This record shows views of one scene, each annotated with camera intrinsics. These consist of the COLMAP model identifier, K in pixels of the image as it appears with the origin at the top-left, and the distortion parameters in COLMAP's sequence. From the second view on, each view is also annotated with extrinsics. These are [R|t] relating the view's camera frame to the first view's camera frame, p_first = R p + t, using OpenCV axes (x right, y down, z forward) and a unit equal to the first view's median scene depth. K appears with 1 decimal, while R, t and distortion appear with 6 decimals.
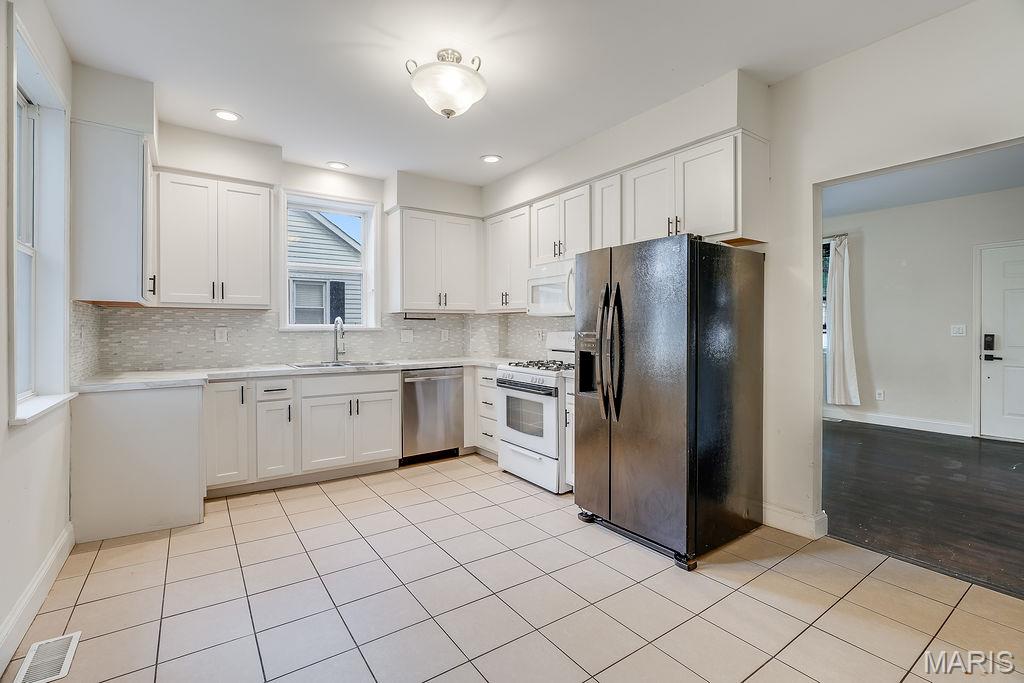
lens RADIAL K [[466.2, 0, 511.1], [0, 466.2, 329.4], [0, 0, 1]] dist [-0.001713, -0.000160]
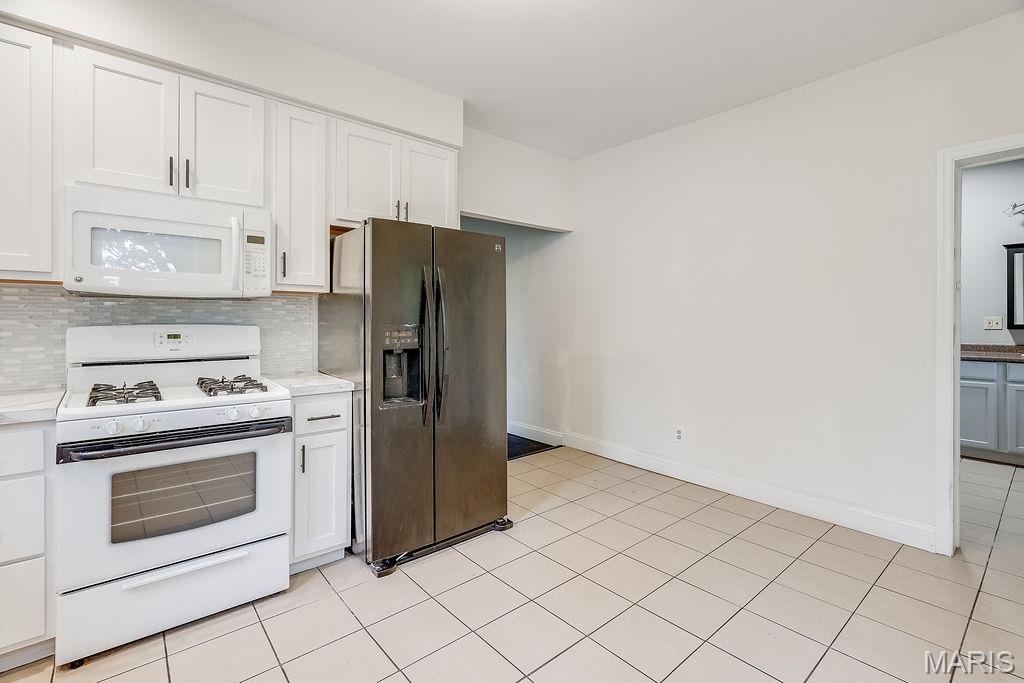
lens RADIAL K [[476.6, 0, 514.7], [0, 476.6, 312.8], [0, 0, 1]] dist [-0.001859, -0.000392]
pose [[-0.101861, 0.010029, 0.994748, -0.484809], [0.000907, 0.999950, -0.009989, -0.003732], [-0.994798, -0.000116, -0.101865, 0.665614]]
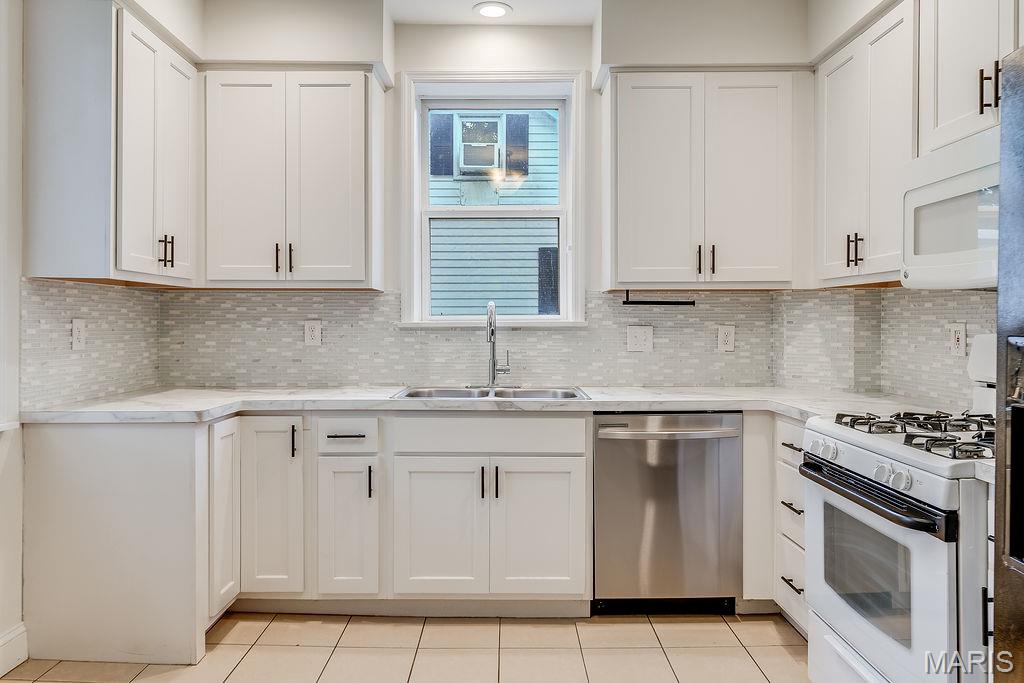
lens RADIAL K [[719.2, 0, 510.2], [0, 719.2, 326.9], [0, 0, 1]] dist [0.001577, 0.000597]
pose [[0.820293, 0.005303, -0.571920, 0.112244], [-0.003372, 0.999984, 0.004437, -0.001330], [0.571934, -0.001711, 0.820298, 0.368582]]
